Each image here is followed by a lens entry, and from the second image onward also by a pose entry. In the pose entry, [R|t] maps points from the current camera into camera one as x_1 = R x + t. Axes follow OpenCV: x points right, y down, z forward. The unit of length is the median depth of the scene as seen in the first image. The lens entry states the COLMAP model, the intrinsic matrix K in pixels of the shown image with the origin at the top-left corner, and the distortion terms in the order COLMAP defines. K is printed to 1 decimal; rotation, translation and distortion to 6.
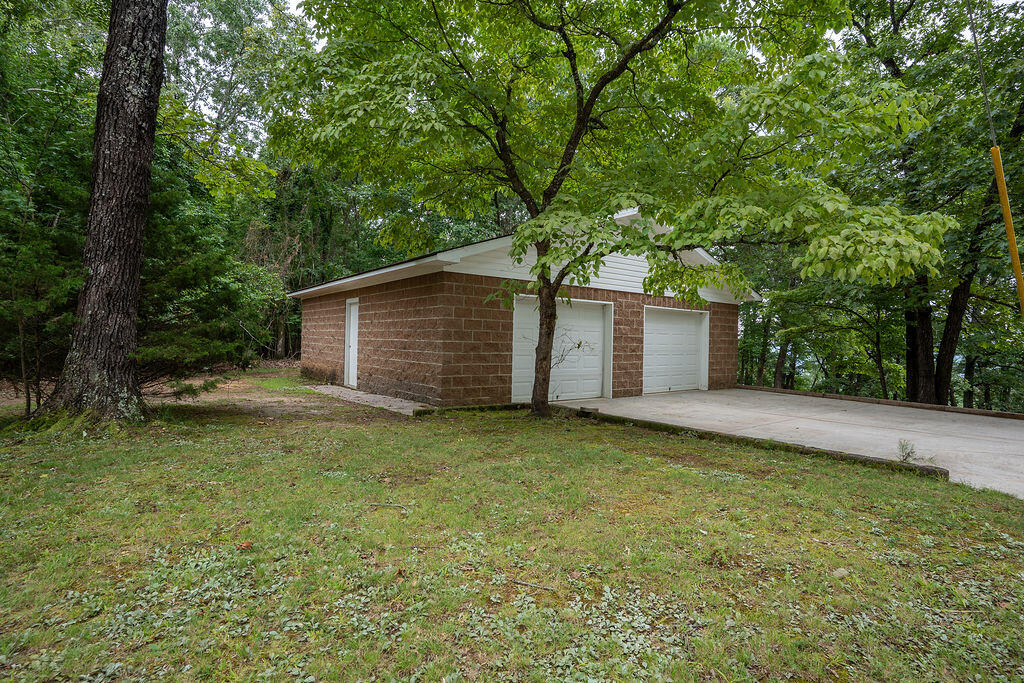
lens RADIAL K [[498.6, 0, 512.1], [0, 498.6, 342.7], [0, 0, 1]] dist [-0.070231, 0.029796]
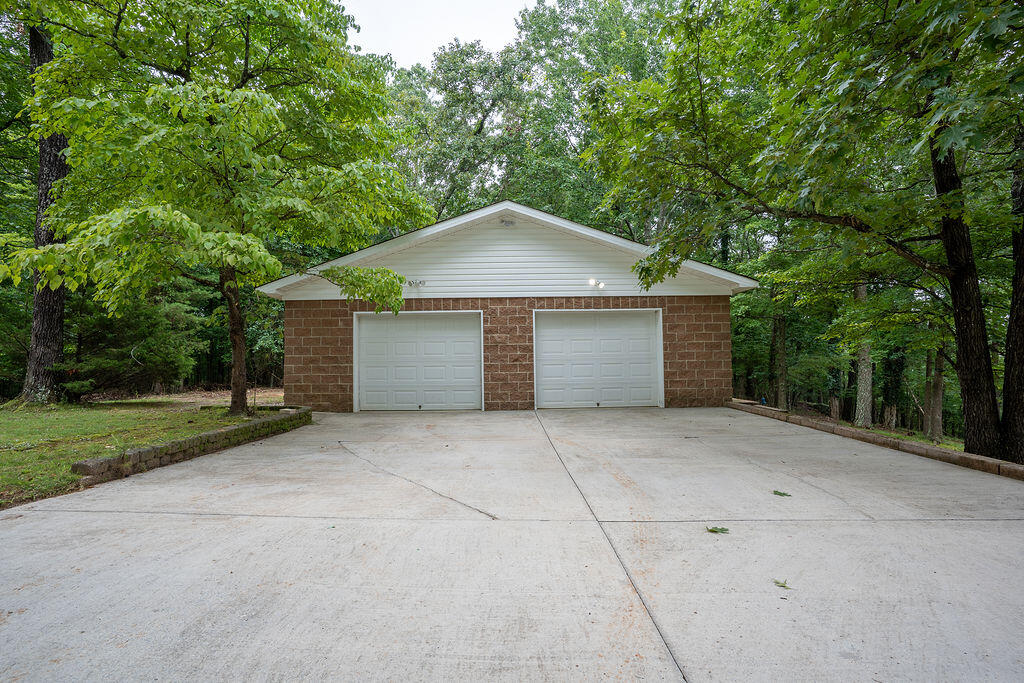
lens RADIAL K [[498.6, 0, 510.7], [0, 498.6, 342.7], [0, 0, 1]] dist [-0.070231, 0.029796]
pose [[0.802990, -0.051007, -0.593806, 0.798684], [0.025671, 0.998366, -0.051044, 0.031333], [0.595440, 0.025745, 0.802987, 0.255680]]
